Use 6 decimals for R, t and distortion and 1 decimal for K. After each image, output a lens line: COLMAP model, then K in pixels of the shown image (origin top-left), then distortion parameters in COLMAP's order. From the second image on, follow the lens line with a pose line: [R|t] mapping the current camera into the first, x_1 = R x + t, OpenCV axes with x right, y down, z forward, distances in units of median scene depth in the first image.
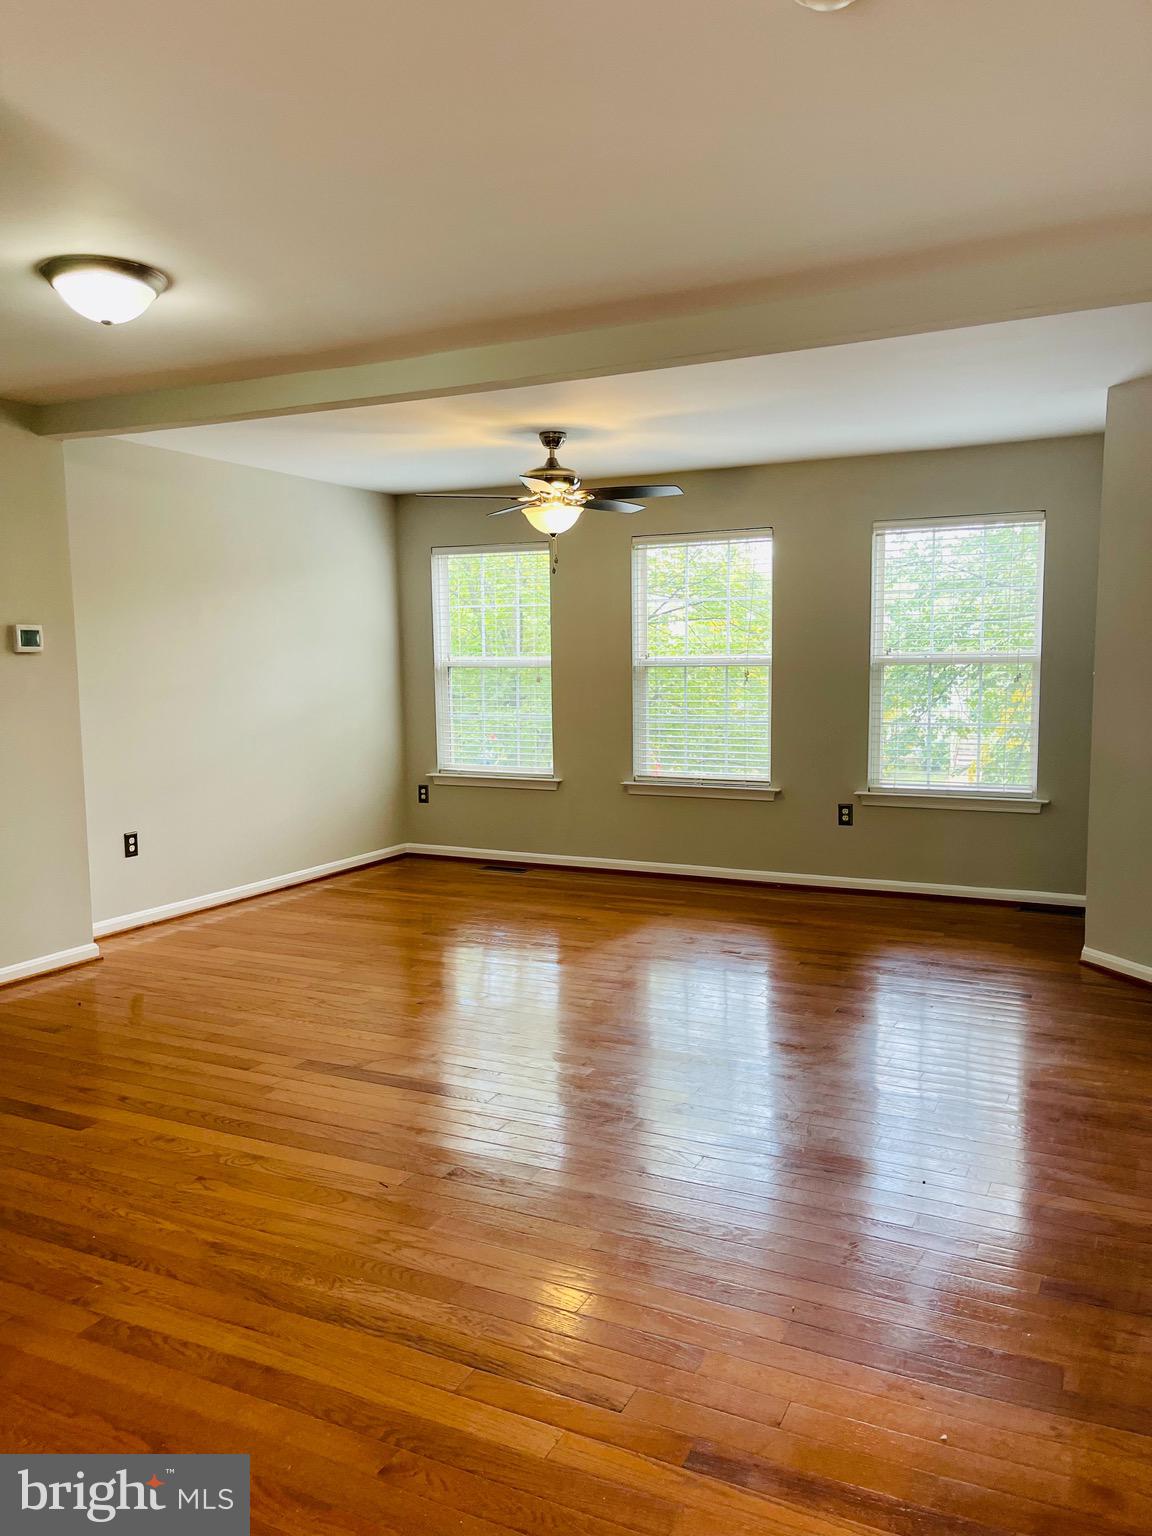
lens RADIAL K [[1150.2, 0, 585.7], [0, 1150.2, 771.5], [0, 0, 1]] dist [0.068332, -0.093803]
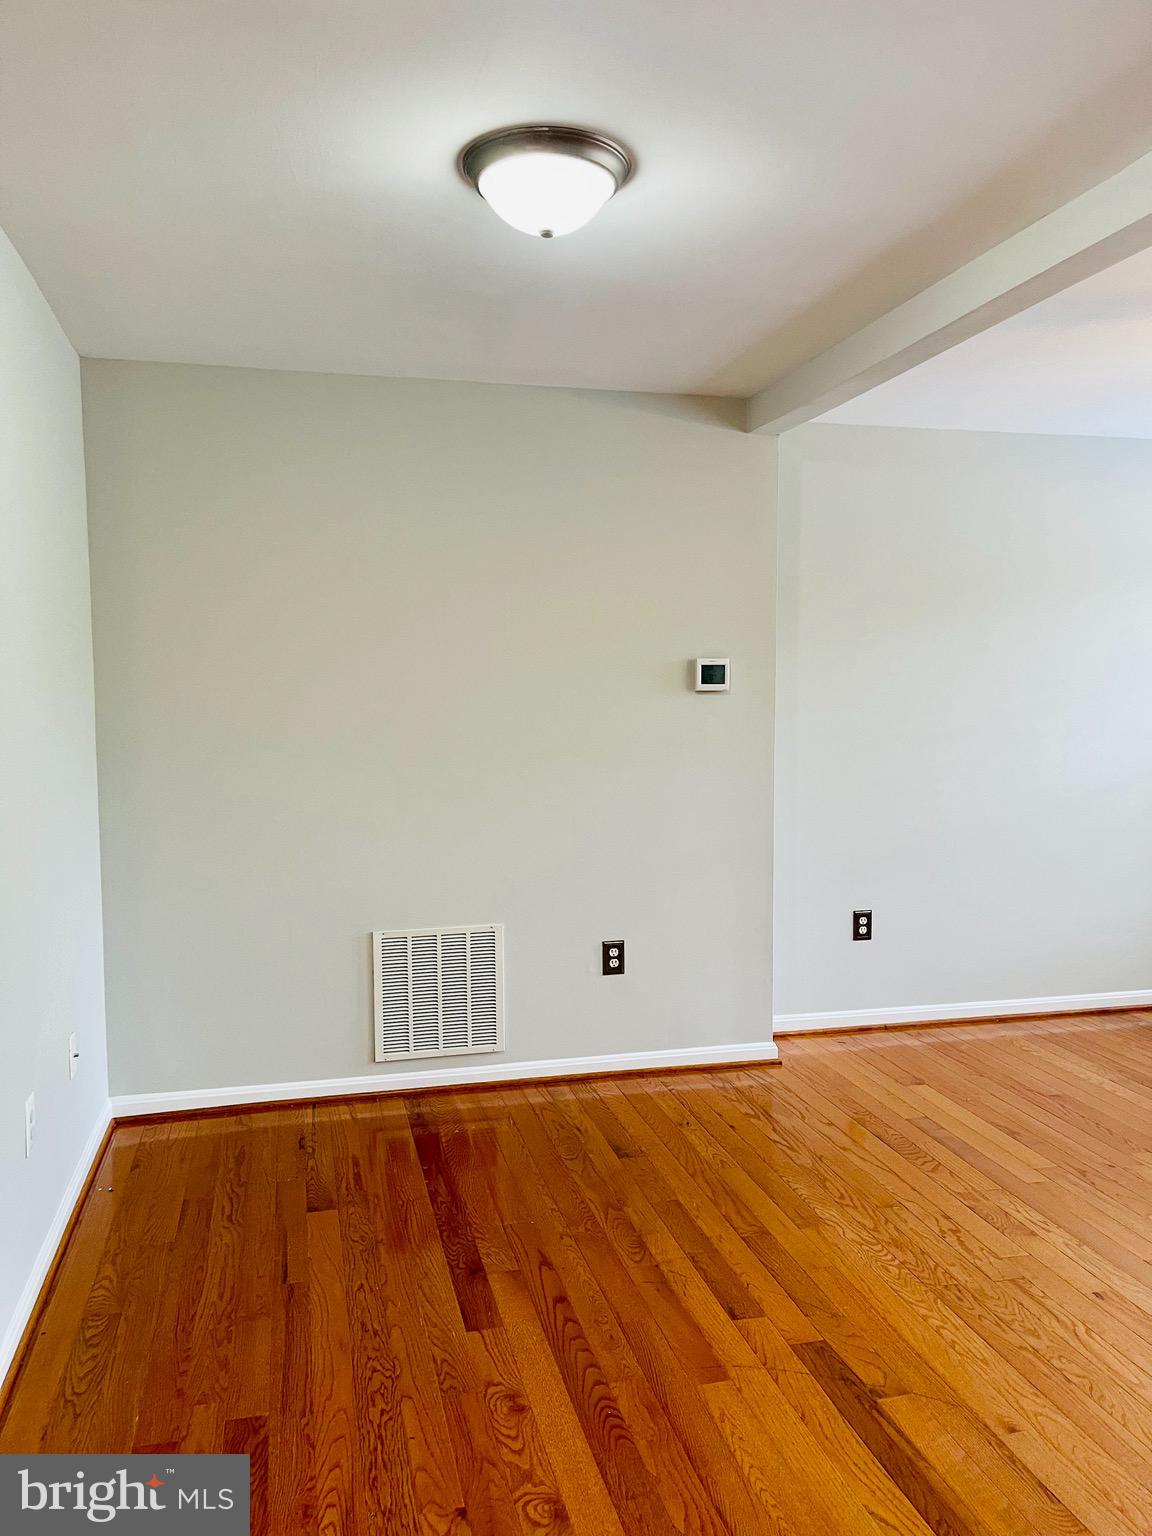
lens RADIAL K [[1150.2, 0, 585.7], [0, 1150.2, 771.5], [0, 0, 1]] dist [0.068332, -0.093803]
pose [[0.644570, 0.058036, -0.762340, 0.111814], [-0.078338, 0.996880, 0.009655, -0.043588], [0.760521, 0.053497, 0.647105, 0.379620]]
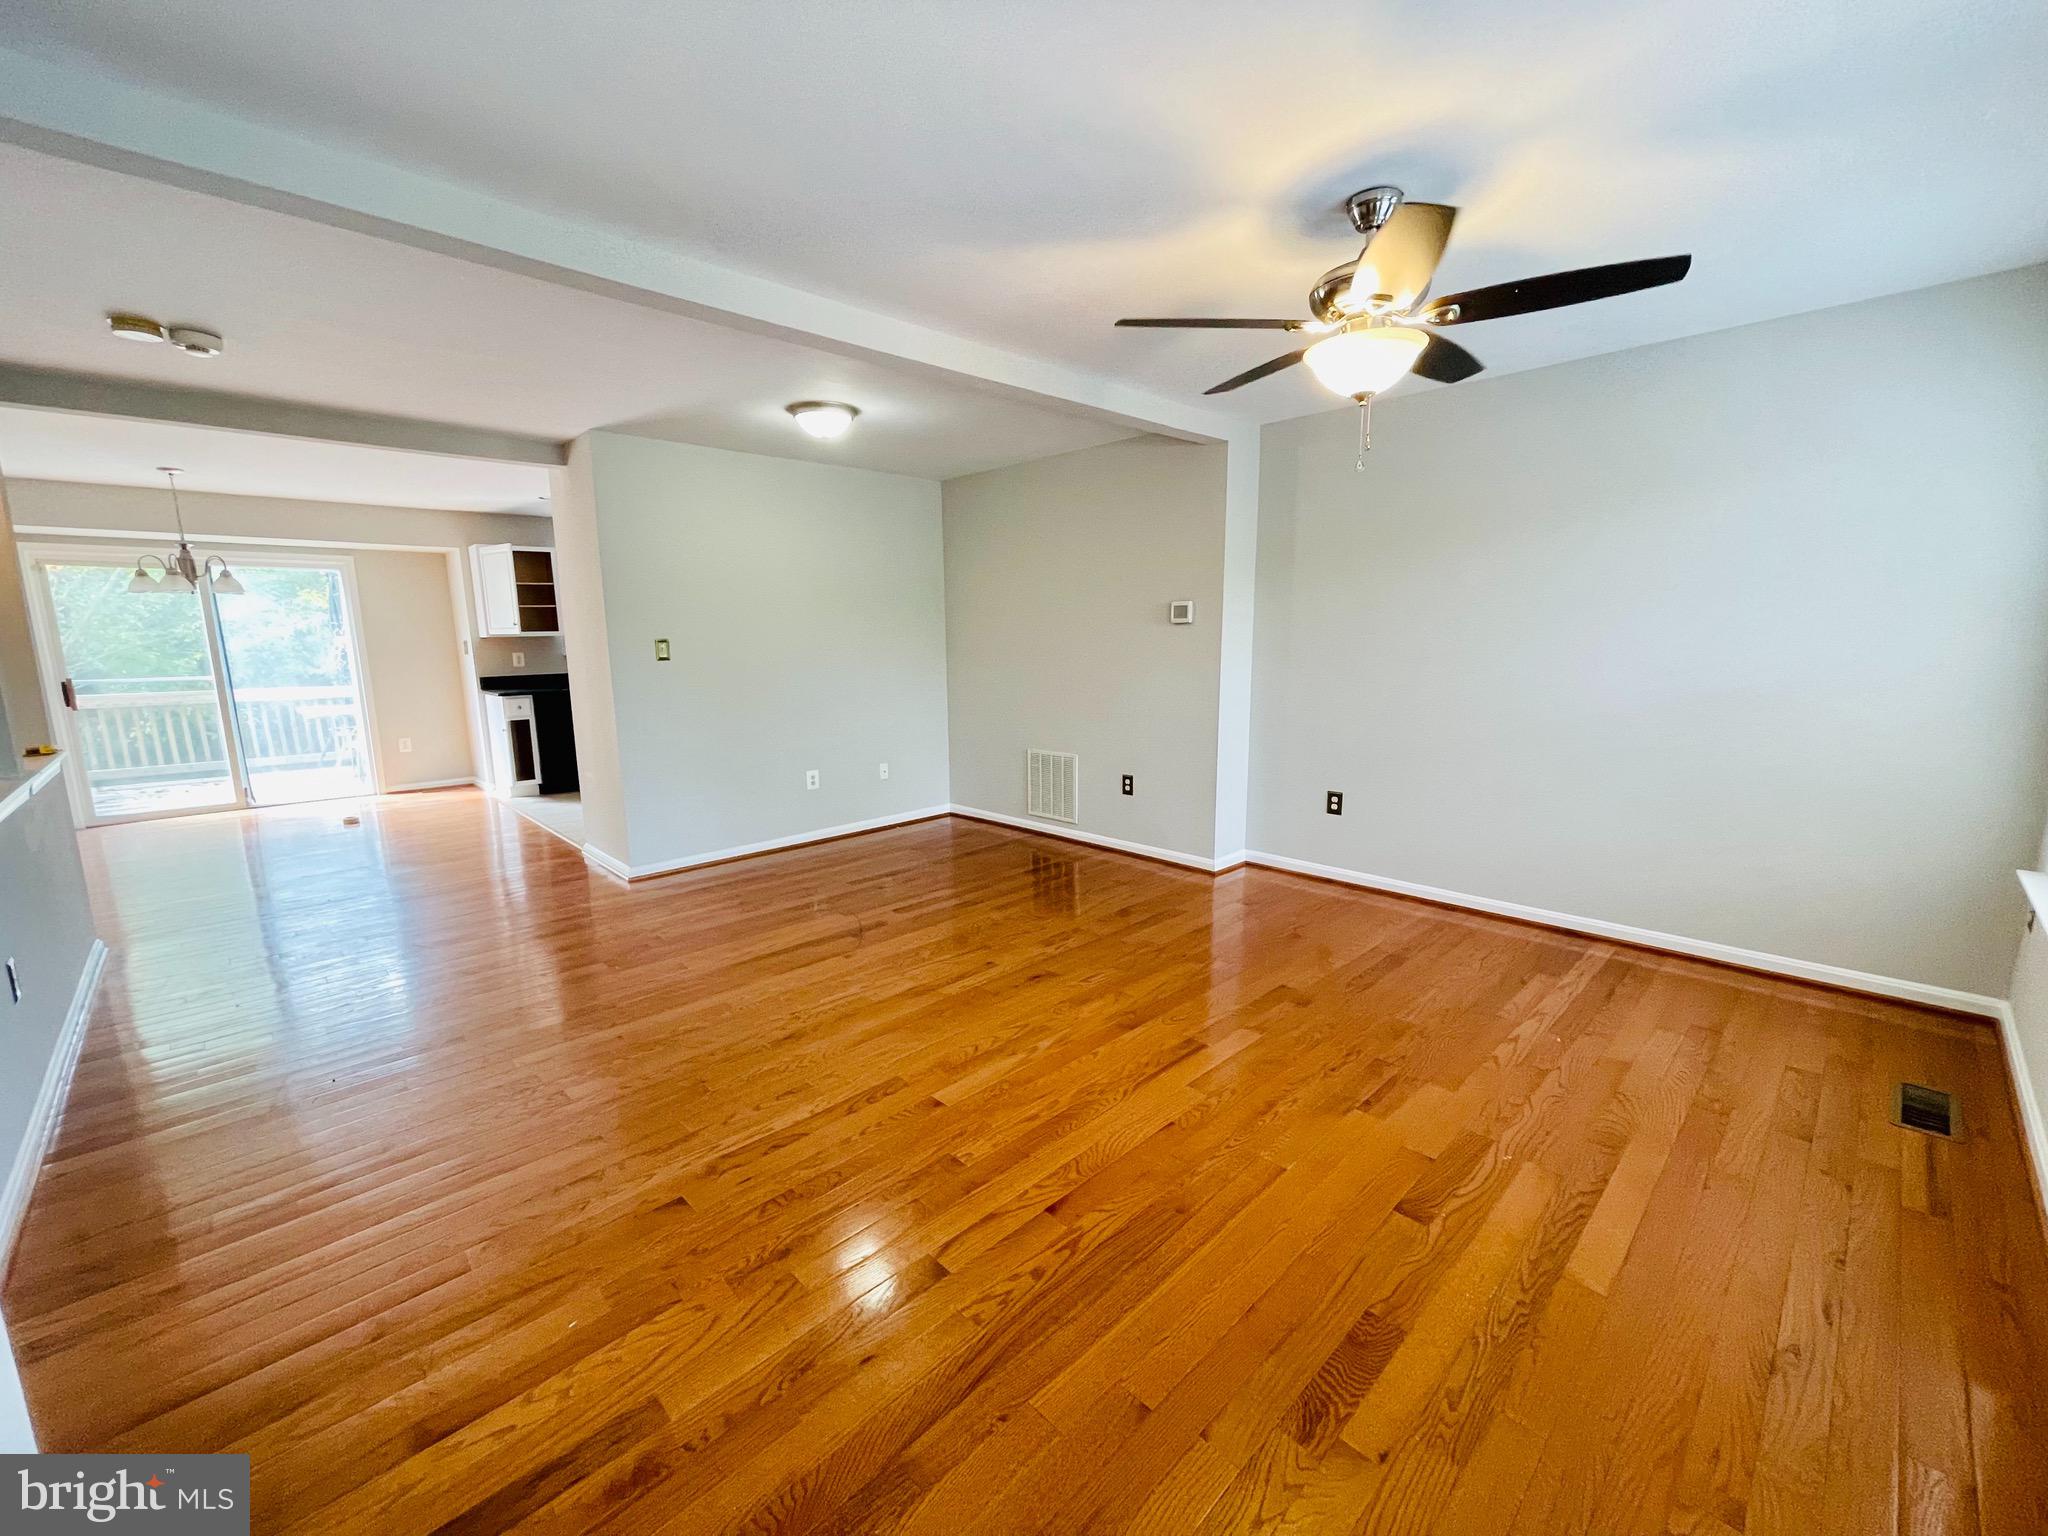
lens RADIAL K [[834.6, 0, 1021.4], [0, 834.6, 762.5], [0, 0, 1]] dist [0.000633, 0.000040]
pose [[-0.344296, 0.155432, -0.925906, 0.476814], [-0.078076, 0.978045, 0.193217, -0.114984], [0.935609, 0.138815, -0.324601, 1.148561]]
